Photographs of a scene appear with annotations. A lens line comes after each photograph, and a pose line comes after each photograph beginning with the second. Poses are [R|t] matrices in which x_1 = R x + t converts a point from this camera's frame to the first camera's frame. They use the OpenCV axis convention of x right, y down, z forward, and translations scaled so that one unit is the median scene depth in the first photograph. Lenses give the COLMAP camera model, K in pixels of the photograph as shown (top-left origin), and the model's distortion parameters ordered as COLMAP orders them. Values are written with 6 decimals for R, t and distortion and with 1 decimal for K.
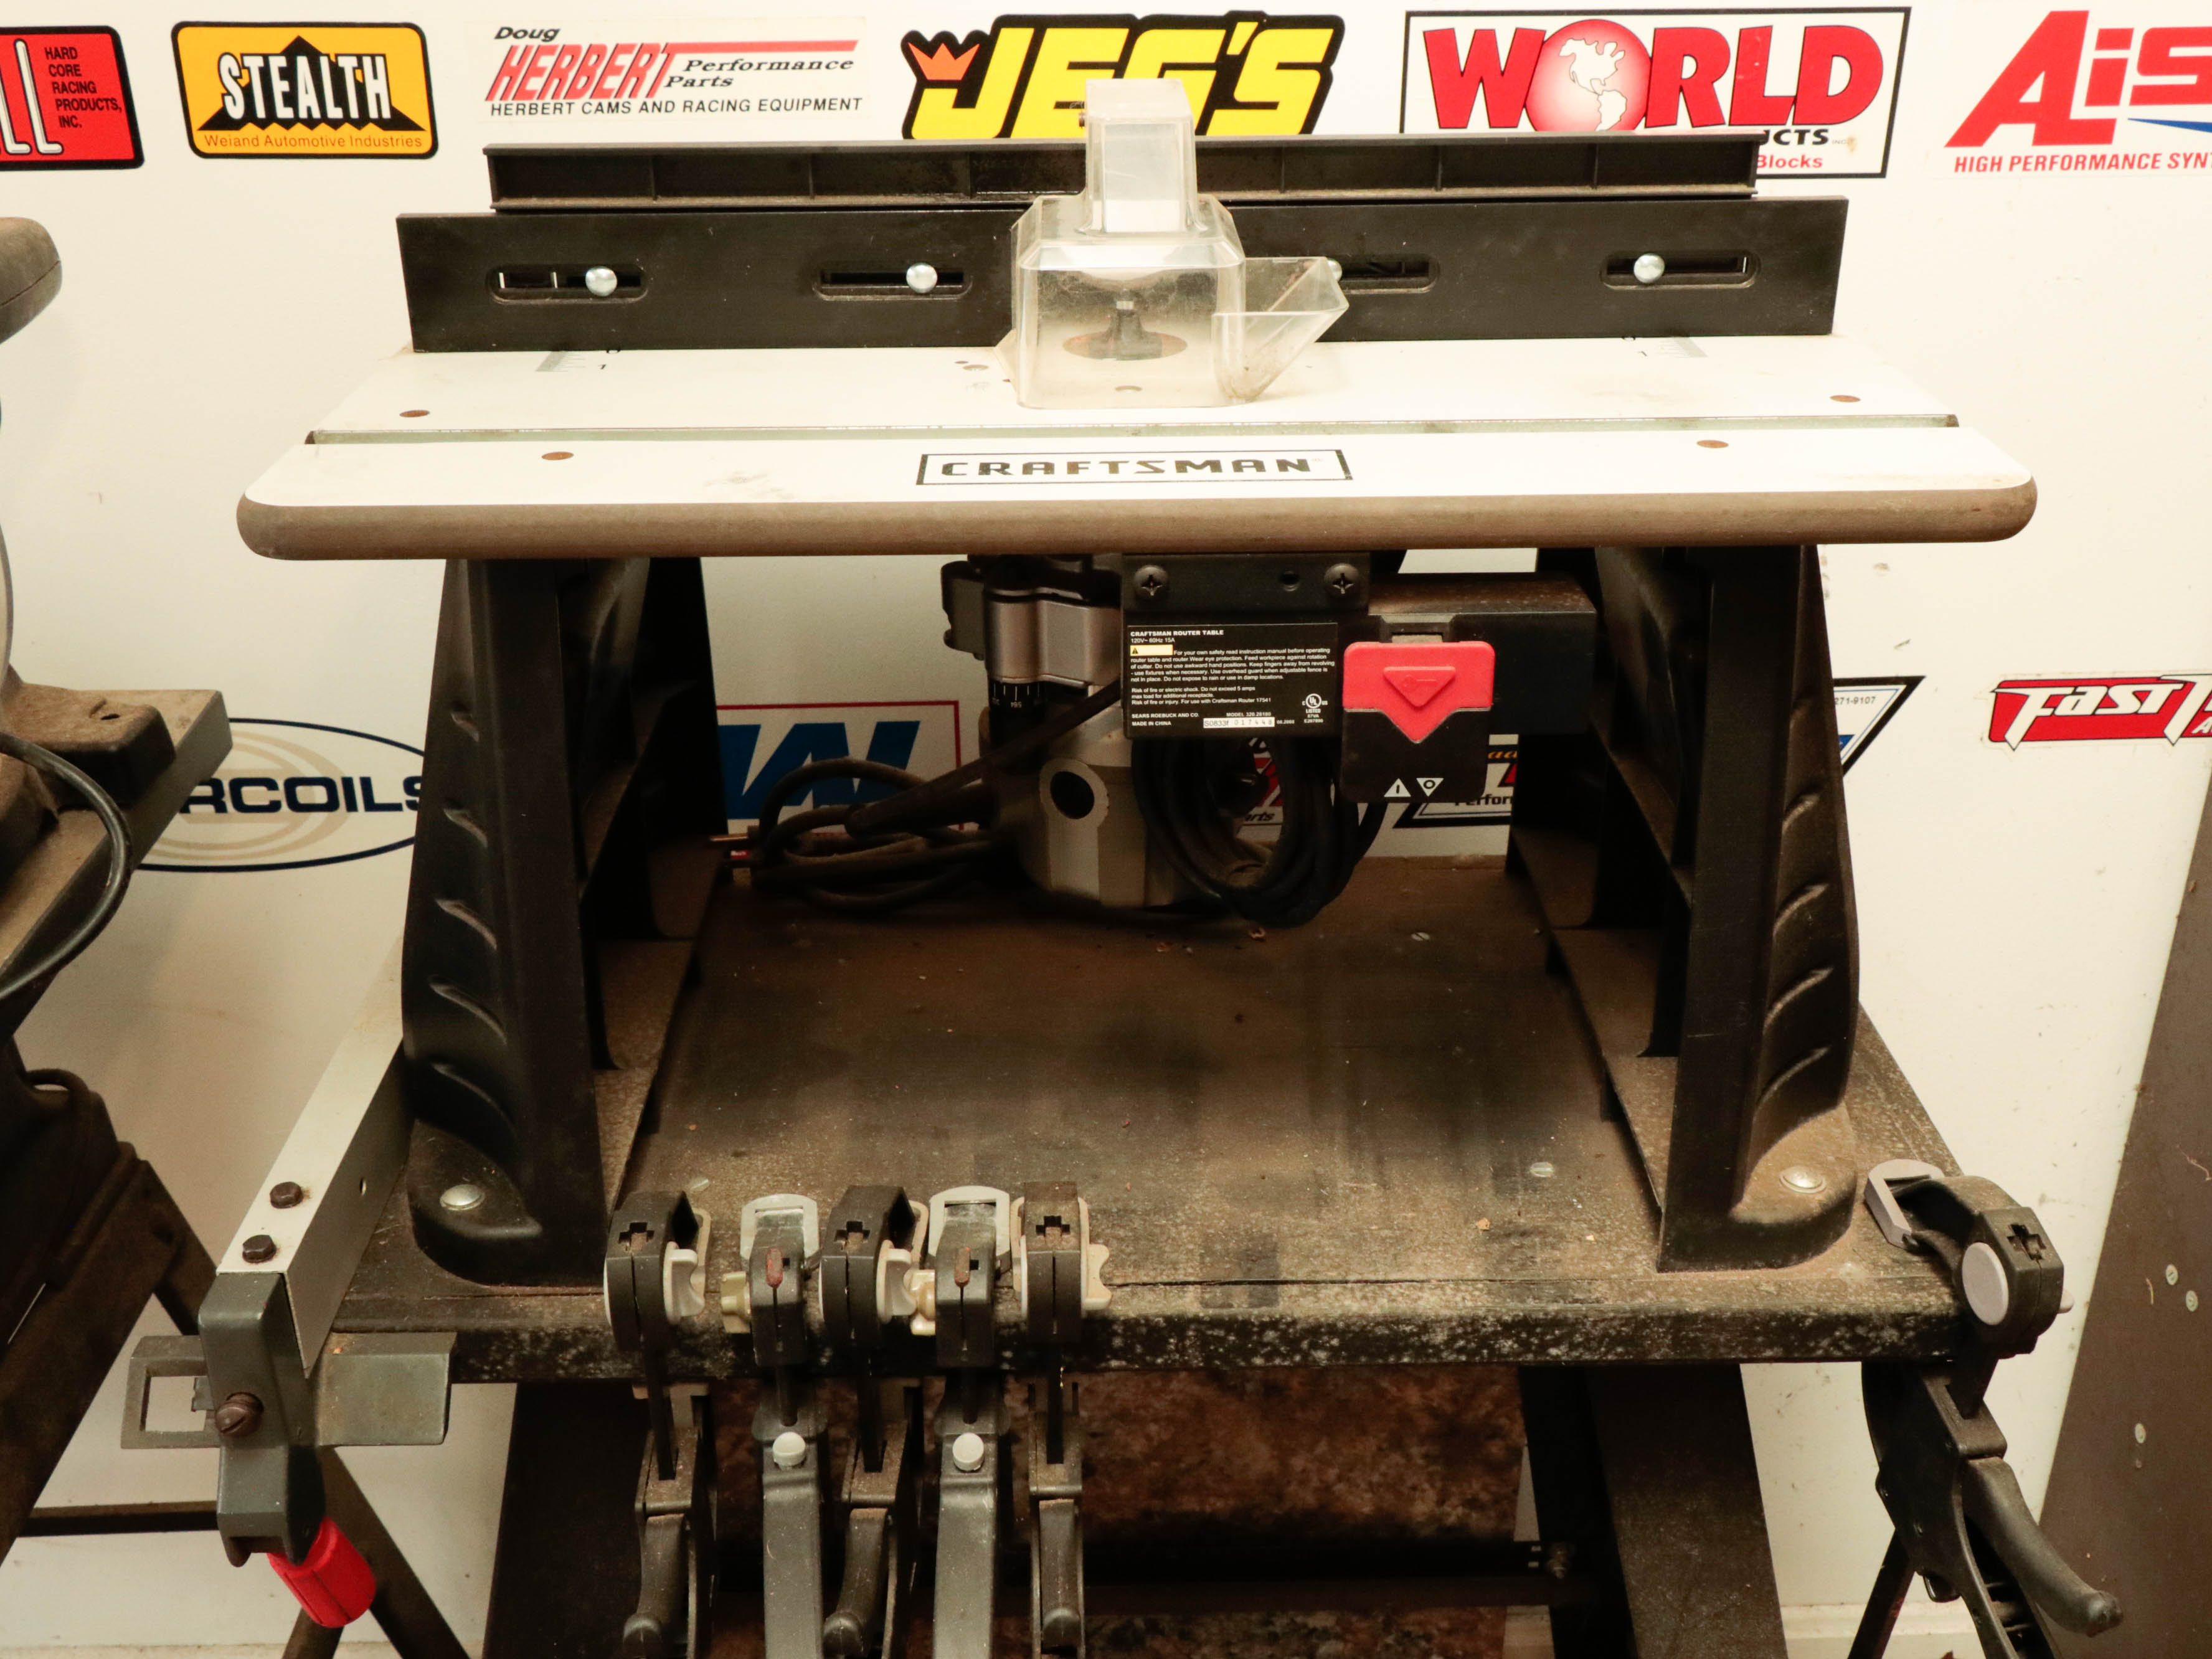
lens RADIAL K [[2230.0, 0, 1108.7], [0, 2230.0, 813.7], [0, 0, 1]] dist [-0.010542, 0.000000]
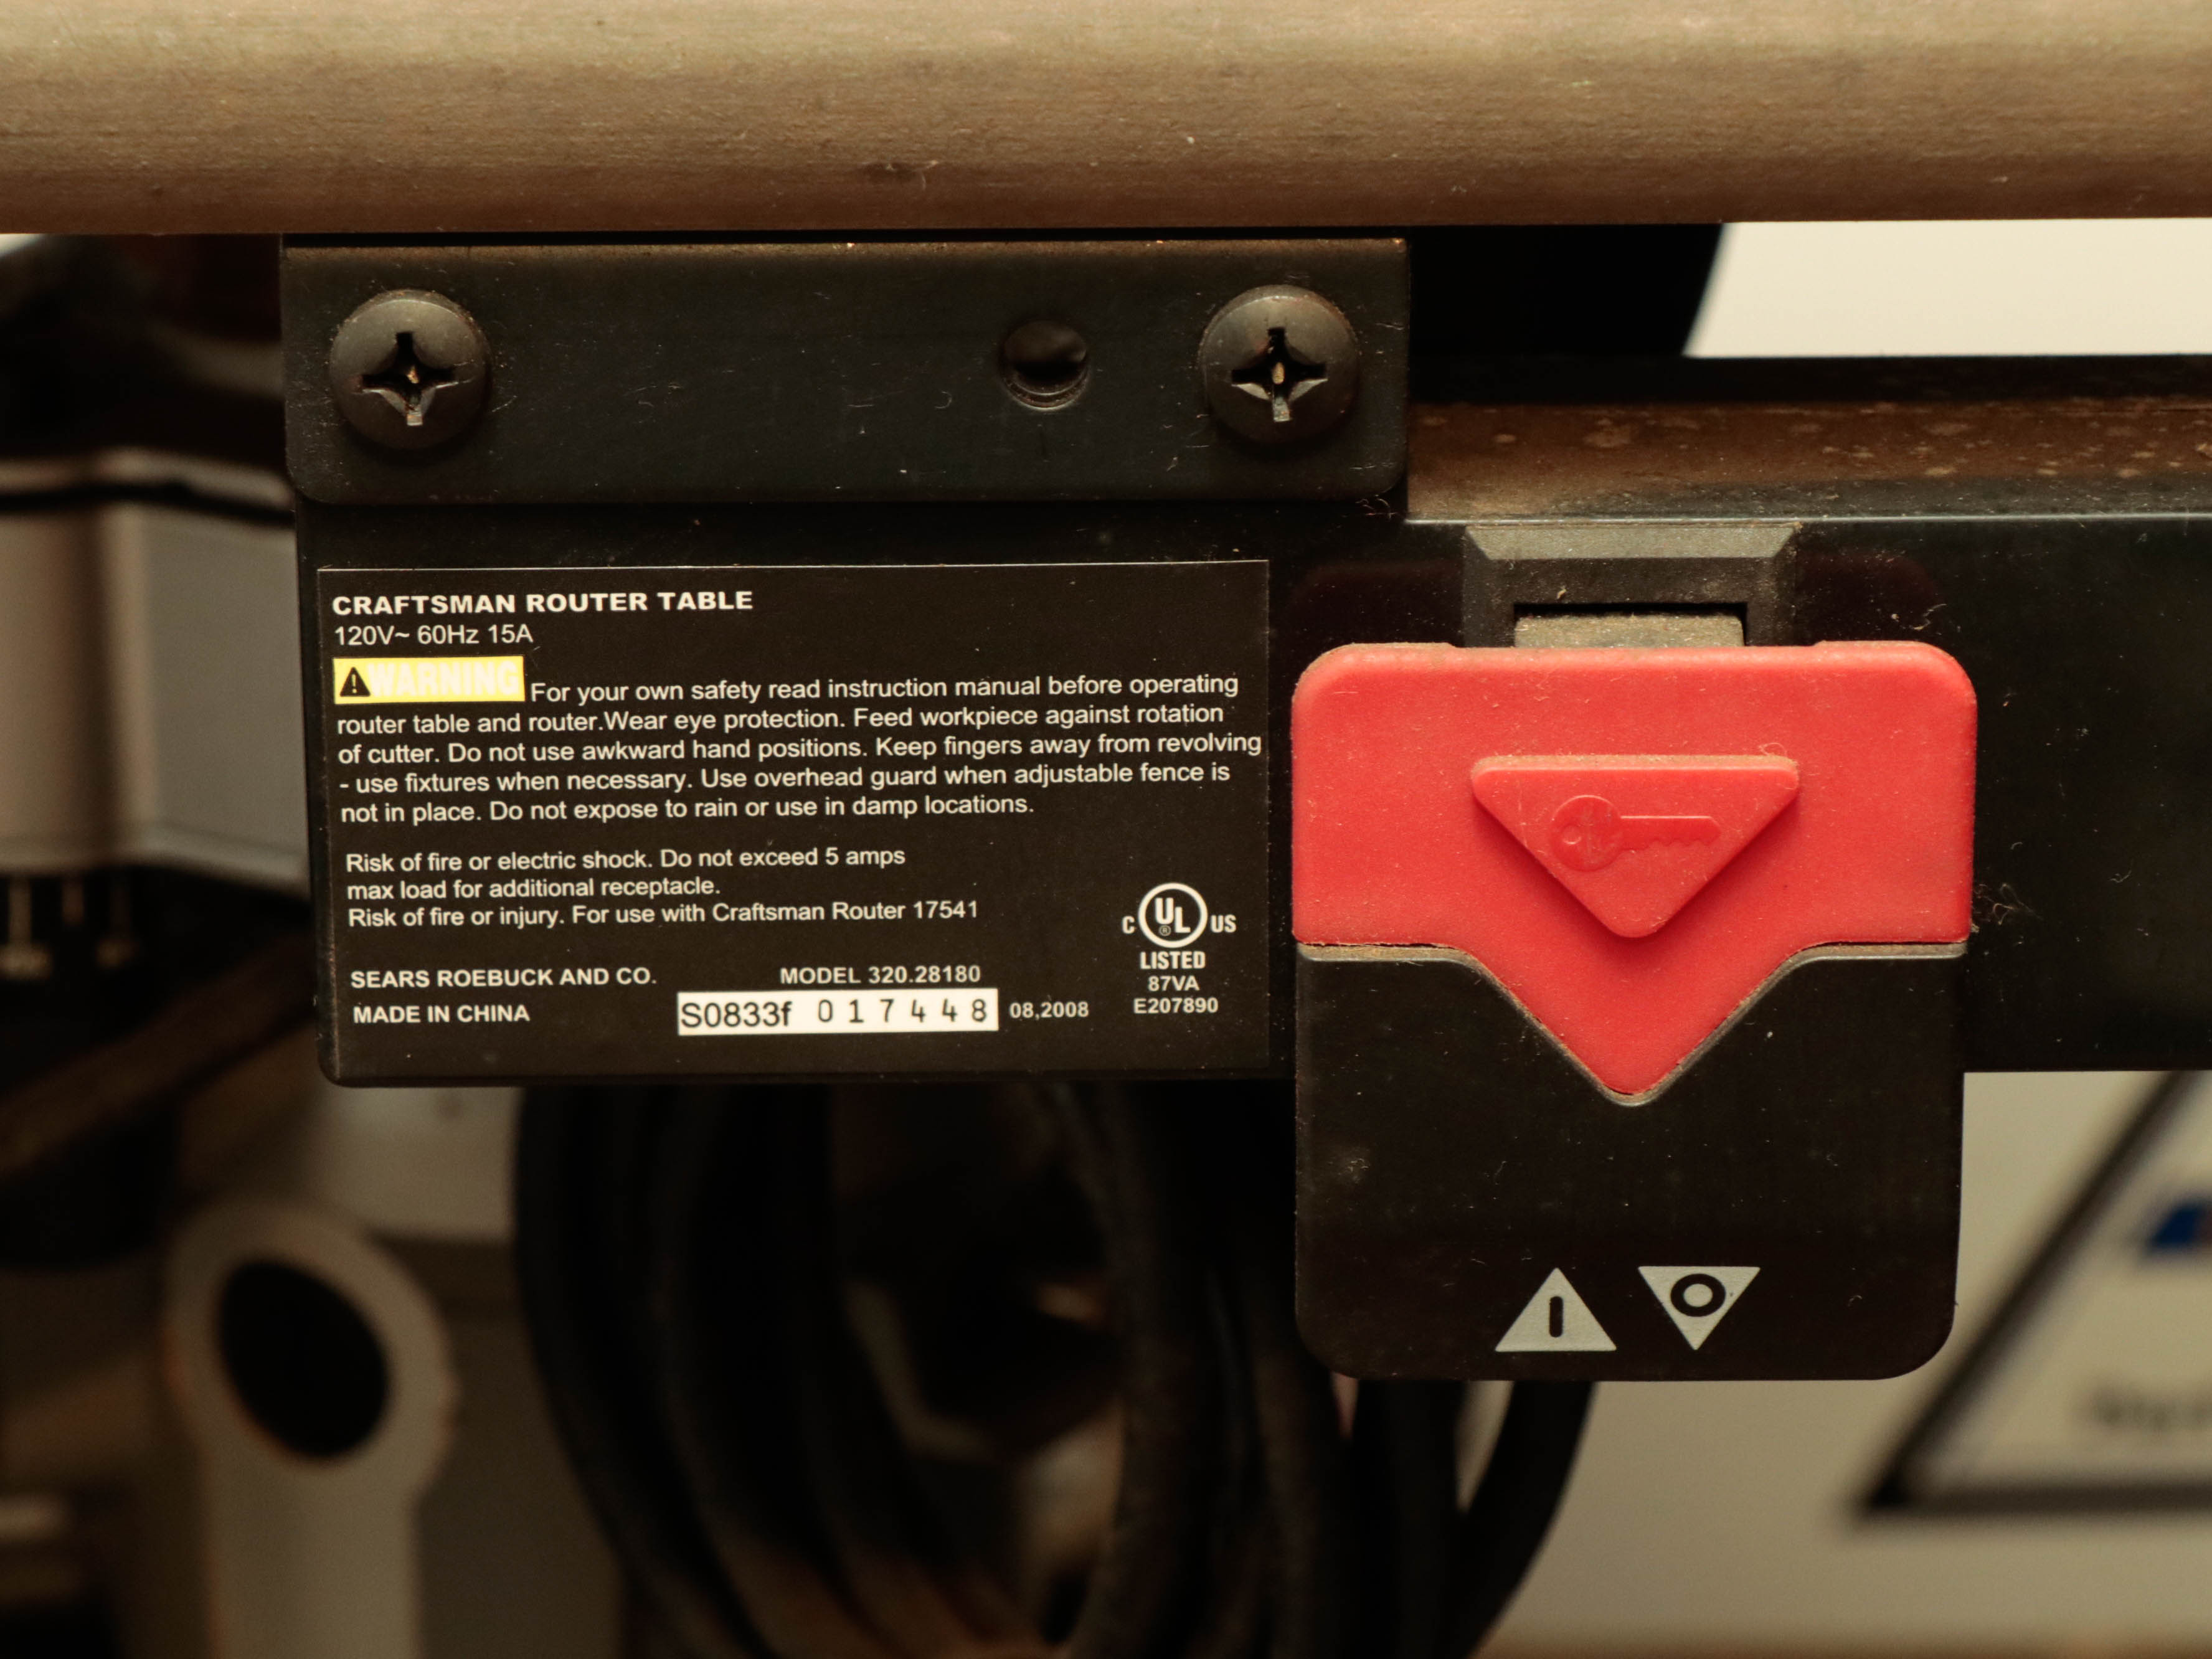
lens RADIAL K [[7596.3, 0, 1105.6], [0, 7596.3, 832.9], [0, 0, 1]] dist [0.160361, 0.000000]
pose [[0.999829, 0.003565, -0.018131, 0.099967], [-0.005146, 0.996113, -0.087931, 0.007670], [0.017747, 0.088009, 0.995962, 0.251790]]
